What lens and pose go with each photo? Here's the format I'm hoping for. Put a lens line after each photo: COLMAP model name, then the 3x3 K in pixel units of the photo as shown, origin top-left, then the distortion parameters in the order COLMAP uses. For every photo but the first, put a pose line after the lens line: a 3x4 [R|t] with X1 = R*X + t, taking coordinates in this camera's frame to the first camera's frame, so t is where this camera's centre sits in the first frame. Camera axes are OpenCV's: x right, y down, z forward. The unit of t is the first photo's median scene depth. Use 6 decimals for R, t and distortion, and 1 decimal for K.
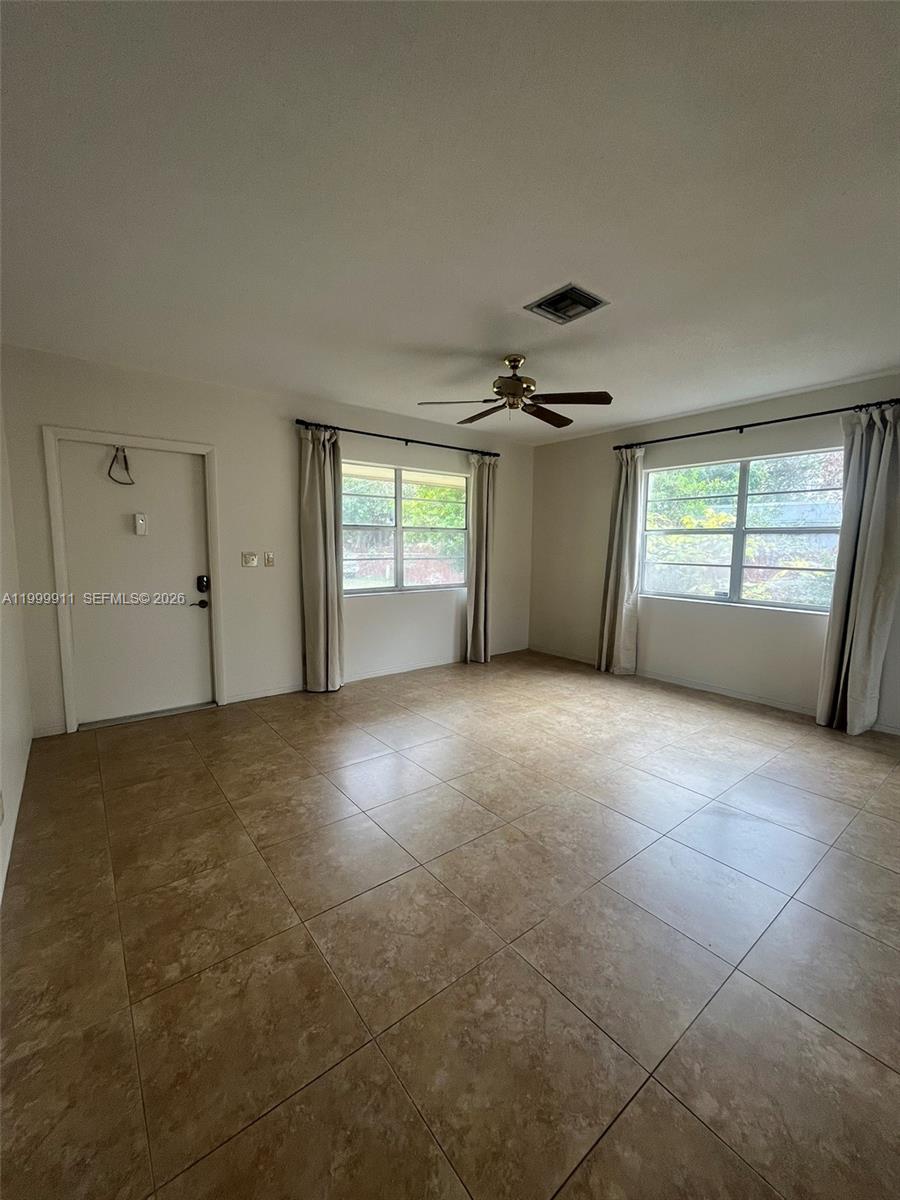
lens RADIAL K [[482.4, 0, 452.0], [0, 482.4, 598.7], [0, 0, 1]] dist [-0.000871, -0.000403]
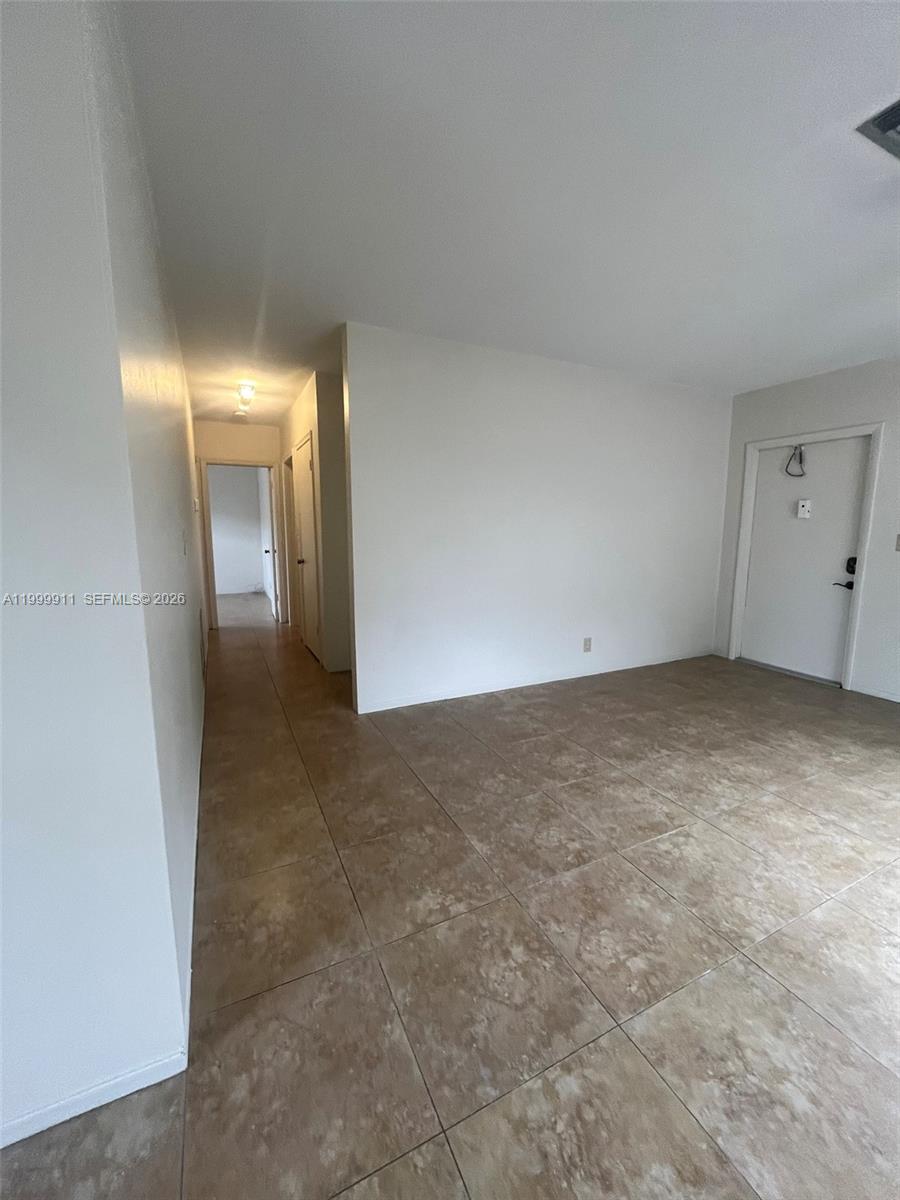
lens RADIAL K [[482.4, 0, 452.0], [0, 482.4, 598.7], [0, 0, 1]] dist [-0.000871, -0.000403]
pose [[-0.206402, 0.136311, -0.968926, 0.726185], [-0.115279, 0.979964, 0.162420, -0.033789], [0.971653, 0.145221, -0.186553, 0.437997]]
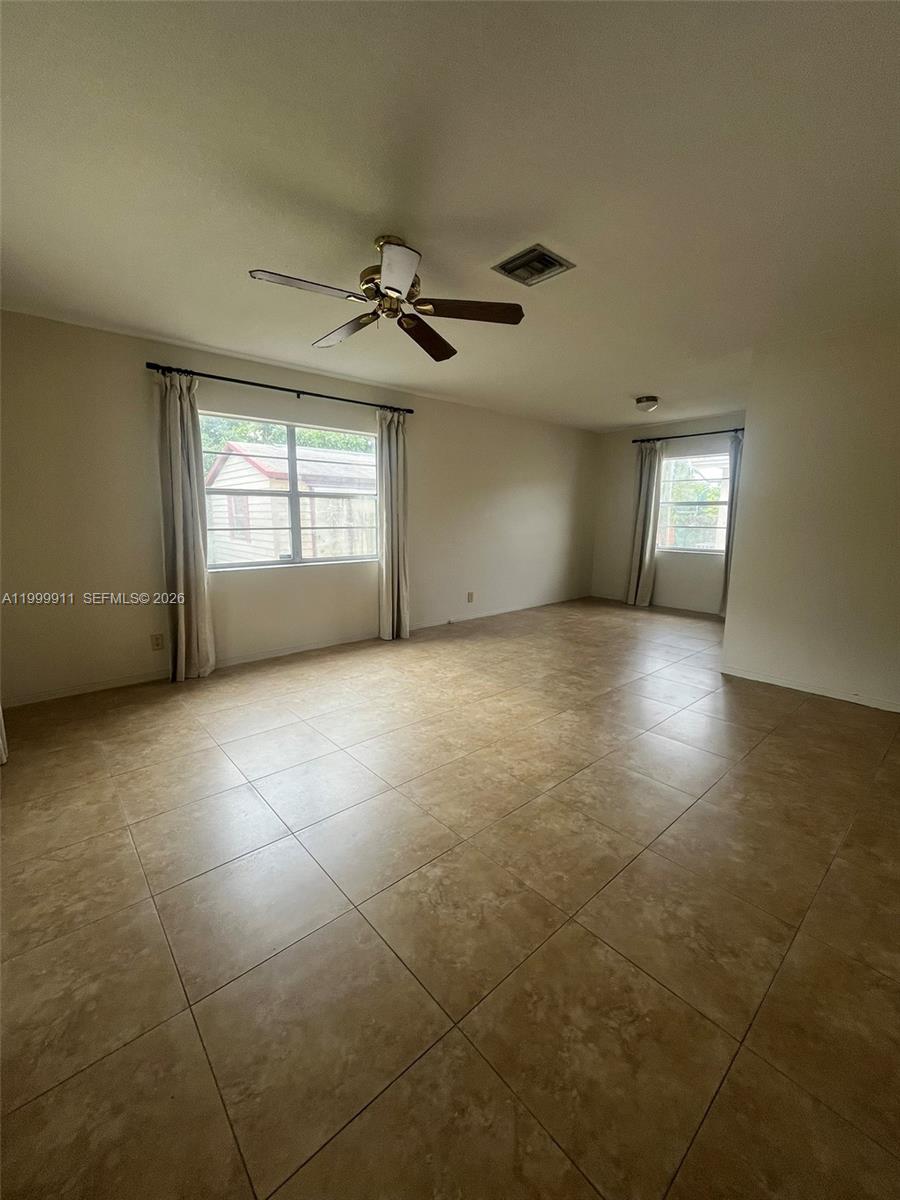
lens RADIAL K [[481.5, 0, 450.0], [0, 481.5, 600.0], [0, 0, 1]] dist [0.000137, 0.000156]
pose [[-0.055180, -0.187136, 0.980783, -0.618314], [0.105187, 0.975724, 0.192089, -0.103726], [-0.992920, 0.113765, -0.034156, 0.924541]]
